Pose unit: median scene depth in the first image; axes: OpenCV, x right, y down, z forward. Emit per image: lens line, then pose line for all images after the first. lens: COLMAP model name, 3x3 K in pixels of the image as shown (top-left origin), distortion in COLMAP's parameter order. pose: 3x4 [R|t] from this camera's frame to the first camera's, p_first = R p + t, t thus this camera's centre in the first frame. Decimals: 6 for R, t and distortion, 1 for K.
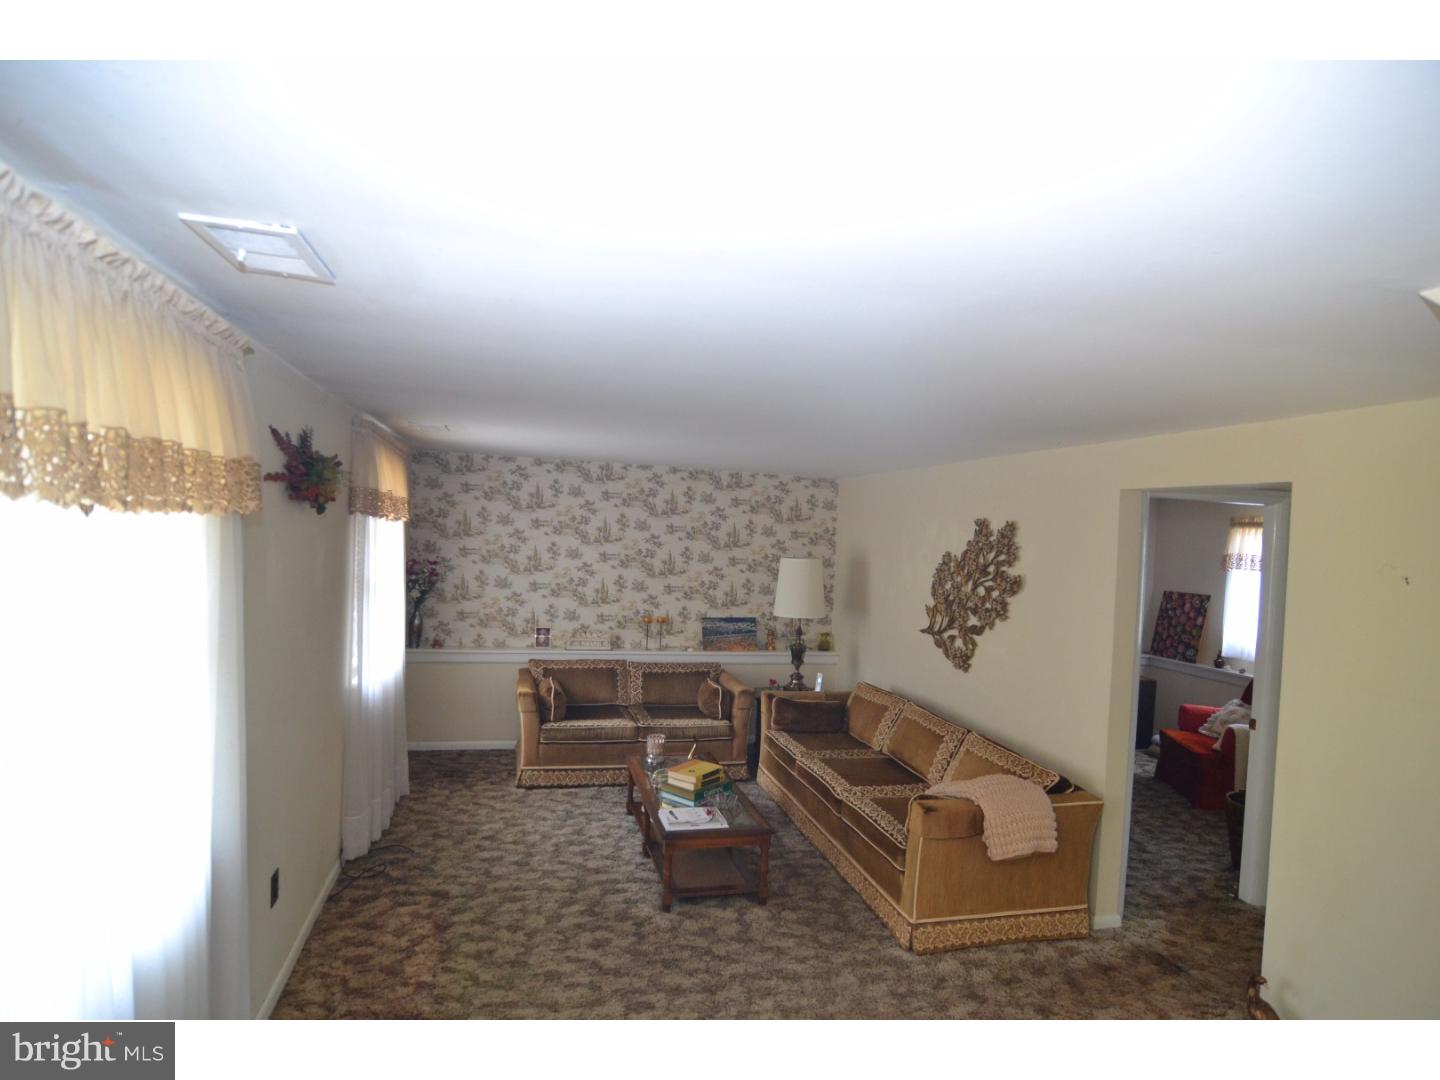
lens RADIAL K [[788.7, 0, 719.4], [0, 788.7, 542.5], [0, 0, 1]] dist [-0.018322, -0.001833]
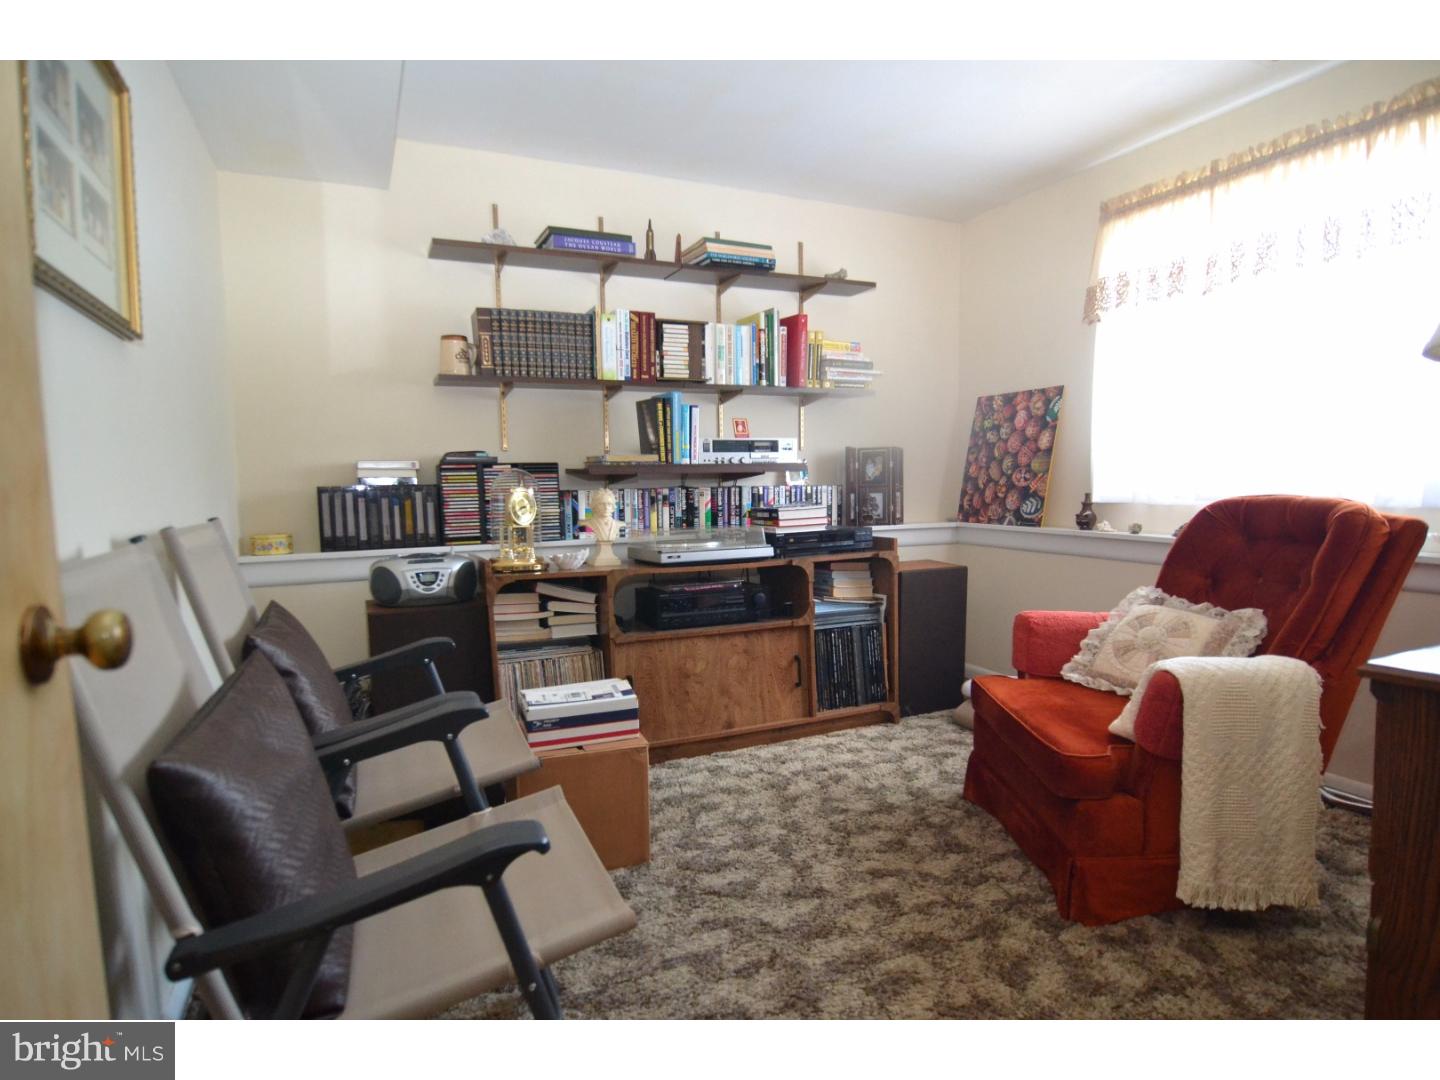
lens RADIAL K [[788.7, 0, 719.1], [0, 788.7, 537.0], [0, 0, 1]] dist [-0.018322, -0.001833]
pose [[0.981586, -0.073940, 0.176127, 0.323582], [0.062104, 0.995484, 0.071800, 0.113576], [-0.180641, -0.059540, 0.981745, 0.552873]]
